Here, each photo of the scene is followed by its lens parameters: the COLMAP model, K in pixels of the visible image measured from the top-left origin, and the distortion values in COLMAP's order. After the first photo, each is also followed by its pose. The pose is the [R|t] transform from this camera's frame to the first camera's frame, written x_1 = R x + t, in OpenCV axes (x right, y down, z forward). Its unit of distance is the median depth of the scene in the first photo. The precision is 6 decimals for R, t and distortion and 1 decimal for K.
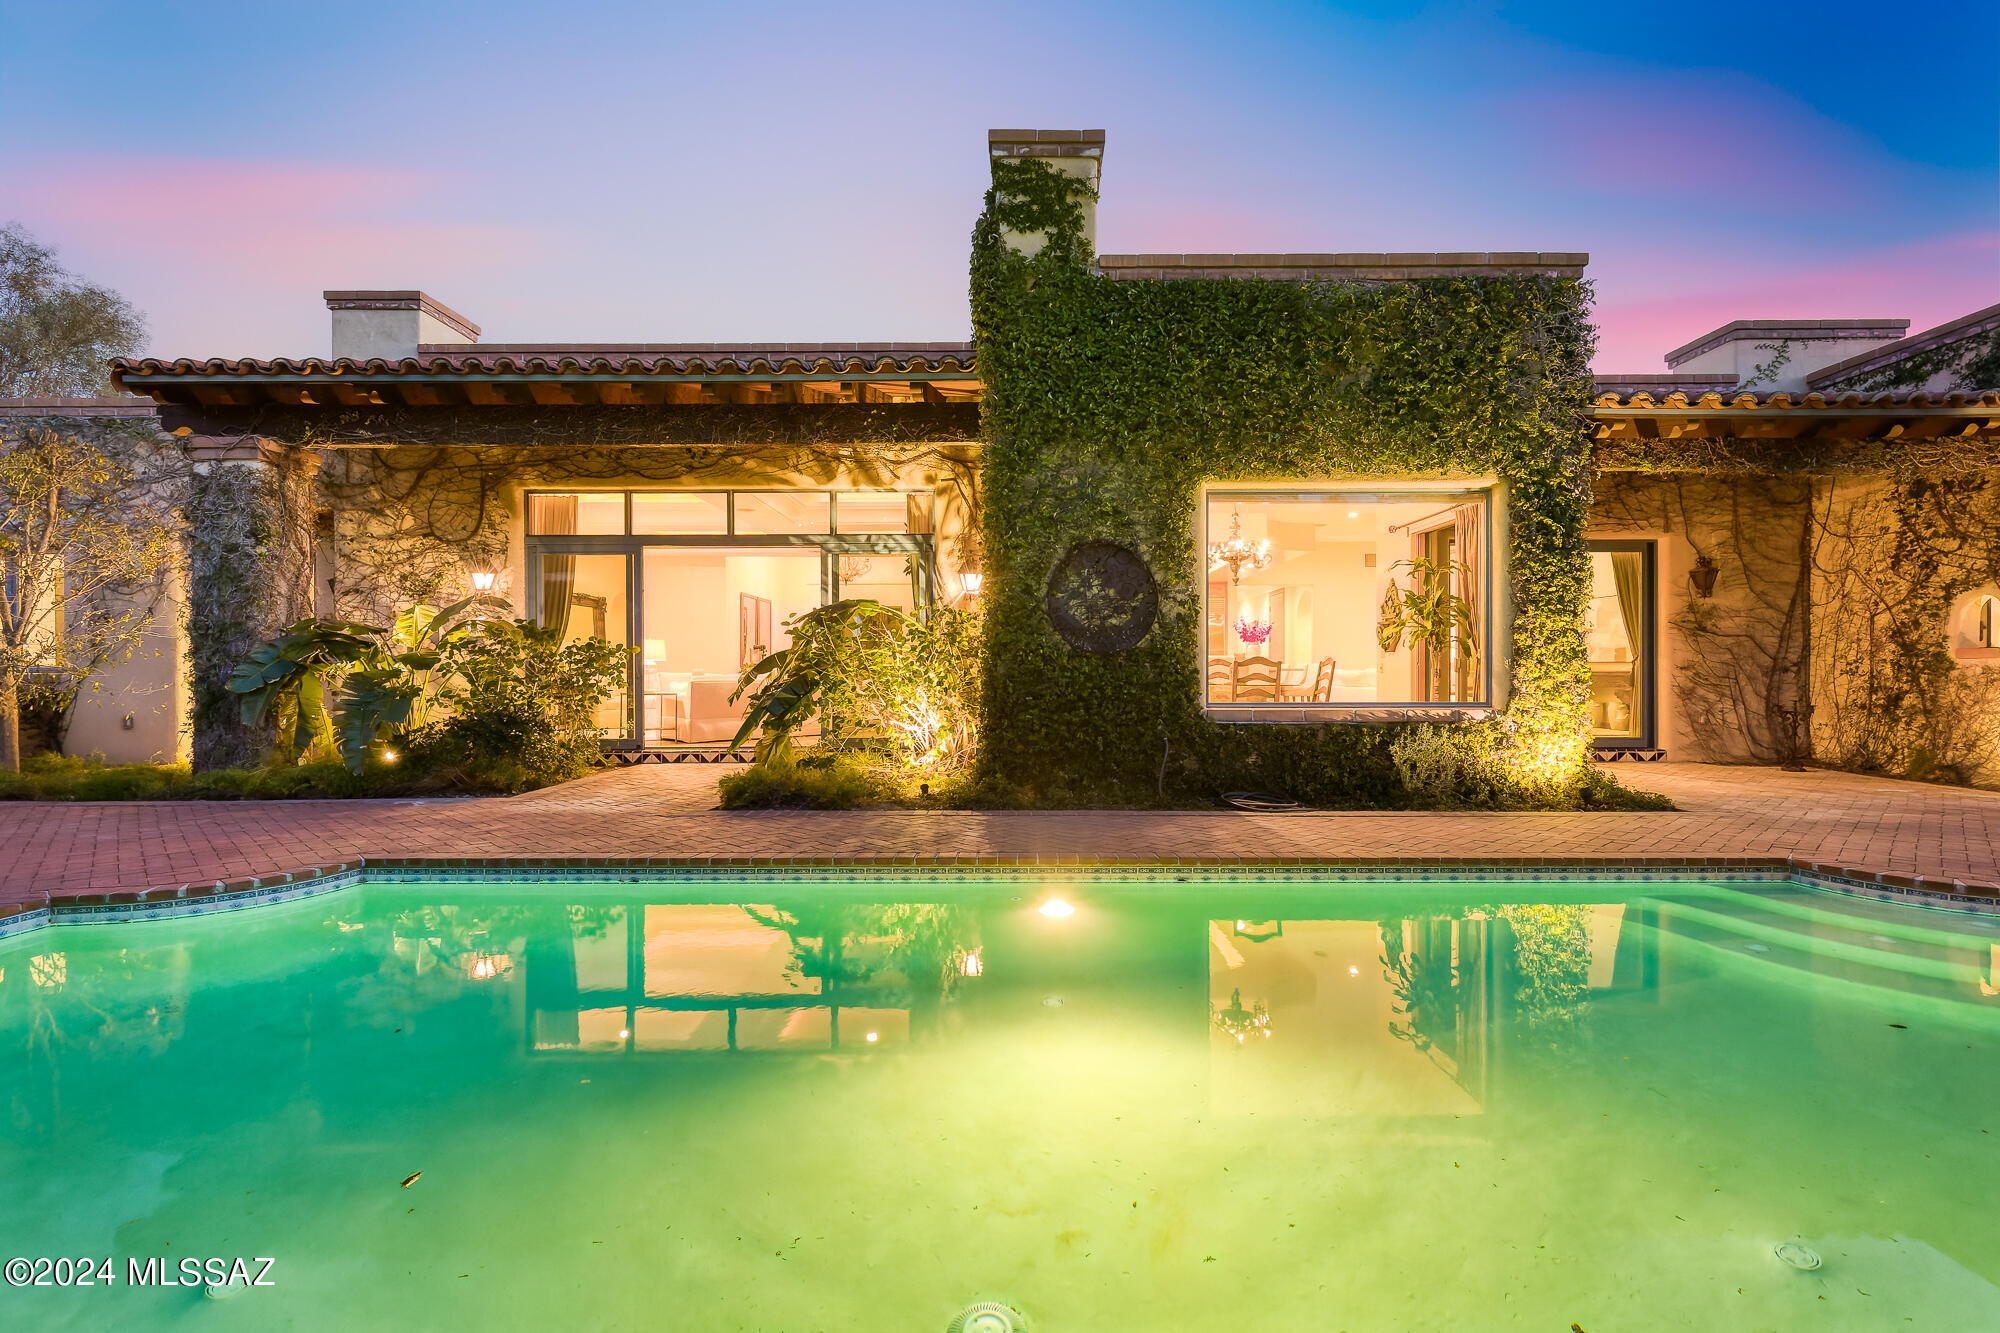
lens RADIAL K [[908.7, 0, 1008.2], [0, 908.7, 672.9], [0, 0, 1]] dist [0.000681, 0.000485]
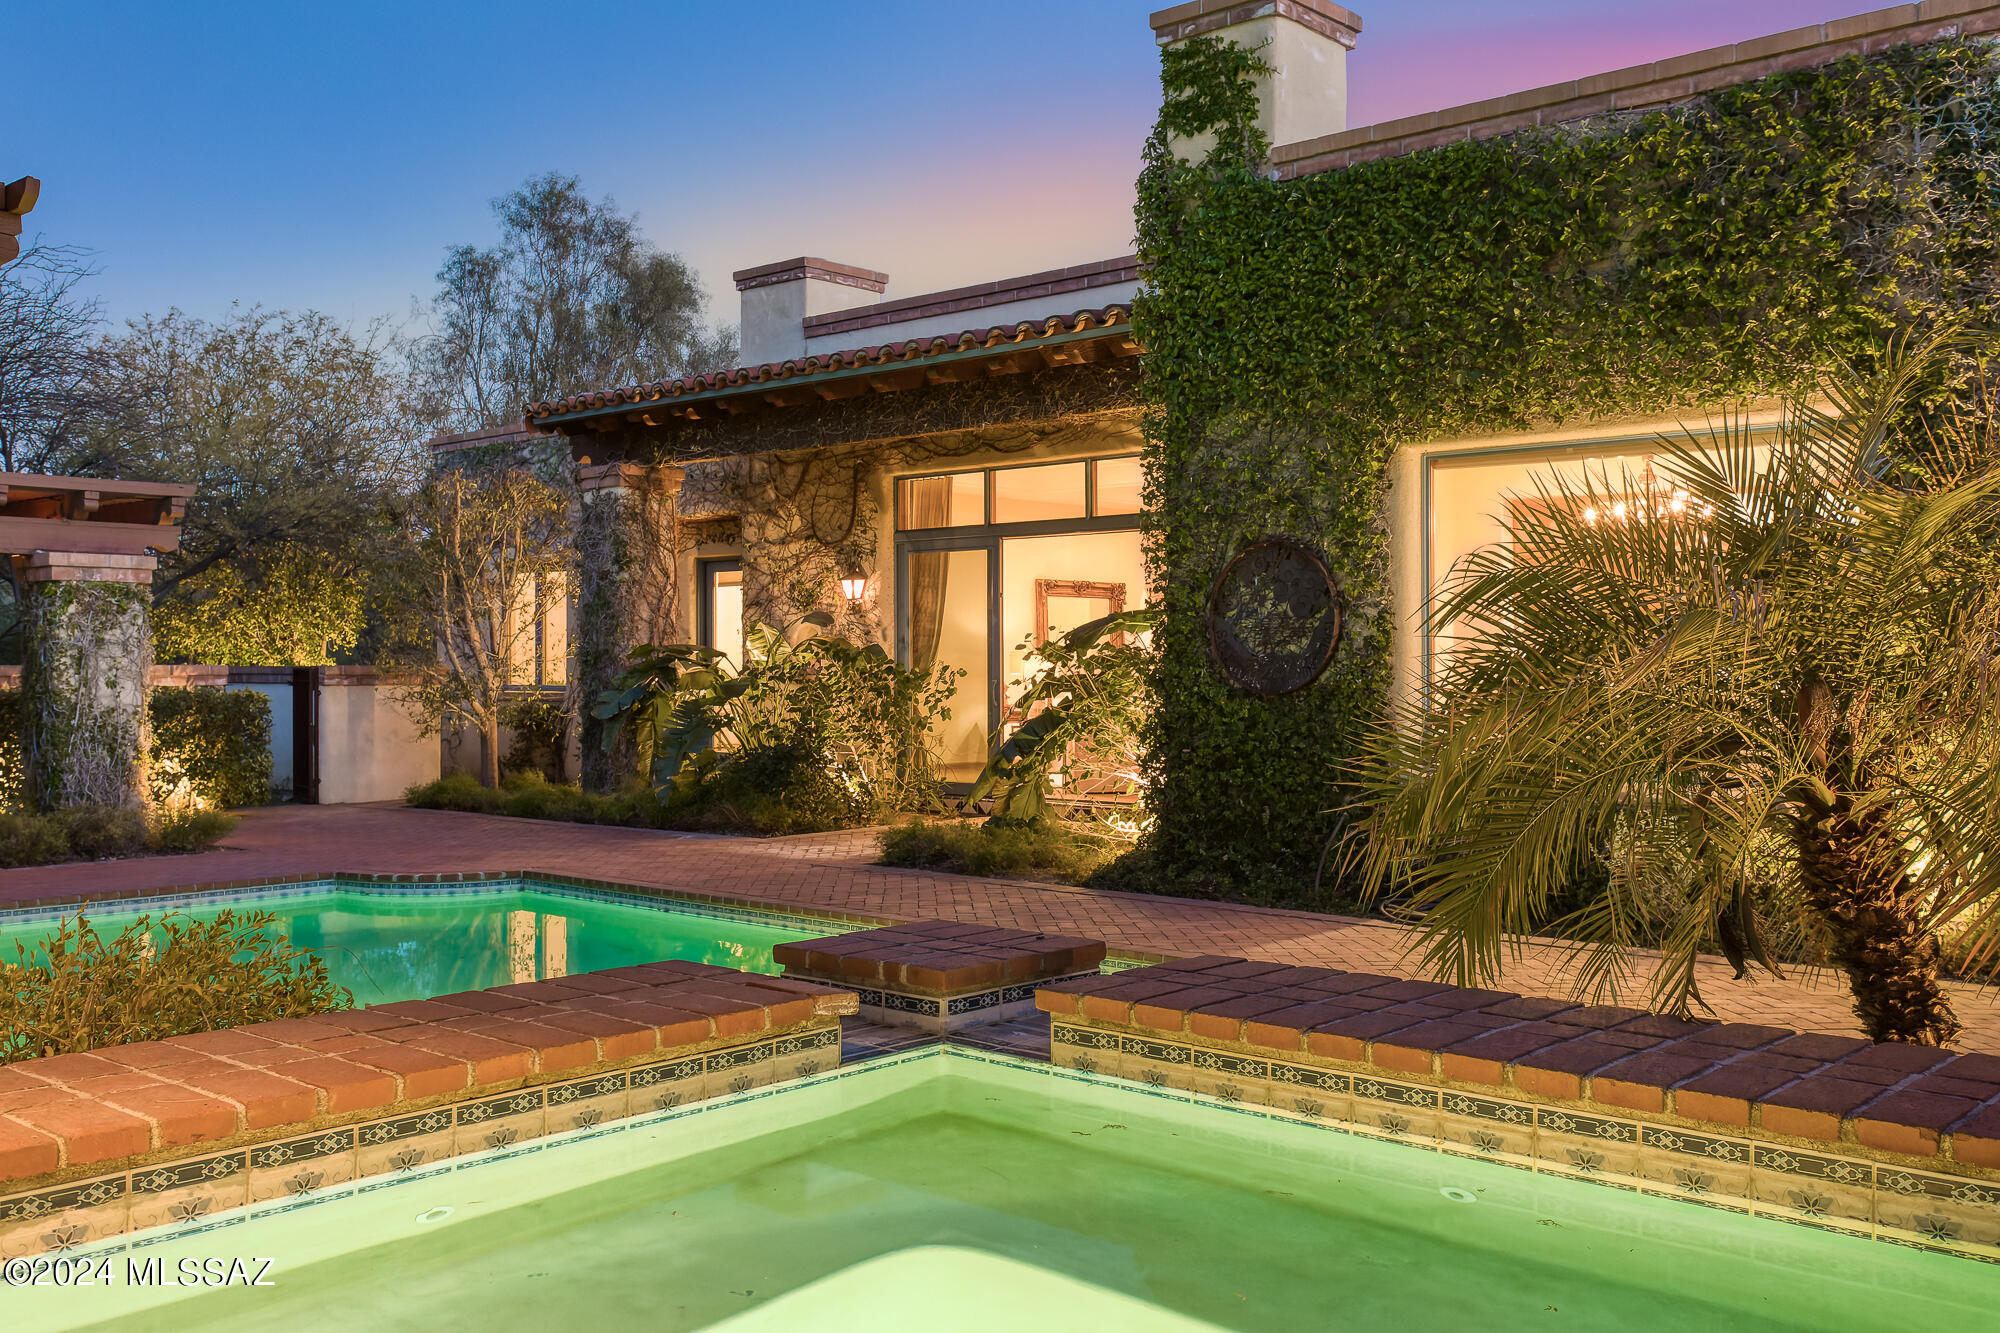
lens RADIAL K [[1777.3, 0, 998.7], [0, 1777.3, 663.8], [0, 0, 1]] dist [-0.007301, 0.011137]
pose [[0.751490, 0.000948, -0.659744, 0.776986], [-0.002754, 0.999995, -0.001701, -0.036498], [0.659739, 0.003095, 0.751488, -0.194034]]
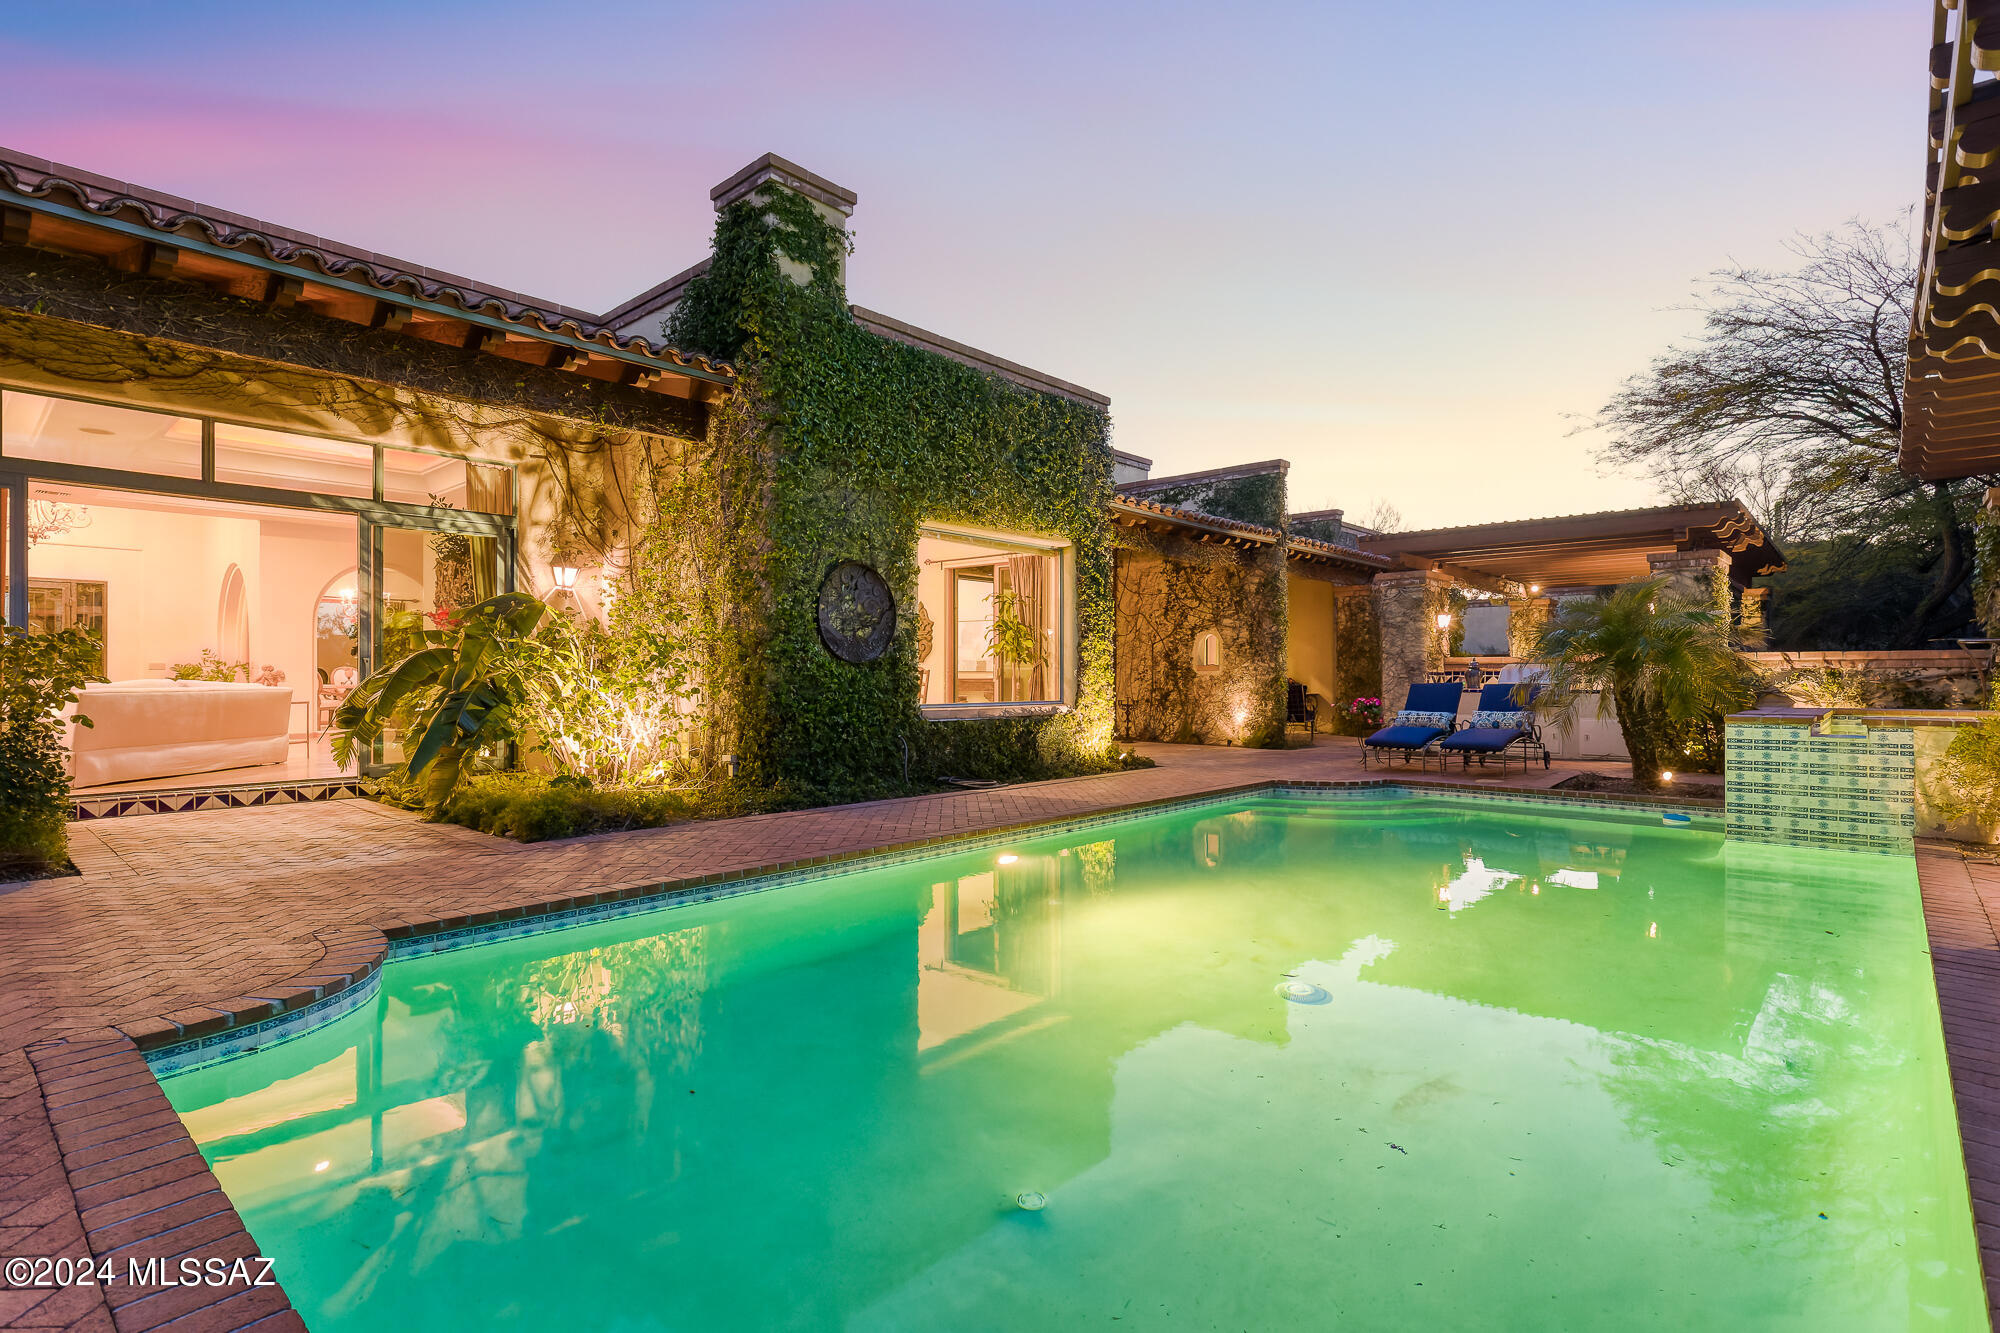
lens RADIAL K [[984.1, 0, 1006.2], [0, 984.1, 671.8], [0, 0, 1]] dist [0.000531, -0.000334]
pose [[0.659840, 0.006200, 0.751381, -0.600121], [0.000515, 0.999962, -0.008703, 0.001339], [-0.751406, 0.006130, 0.659812, 0.057817]]
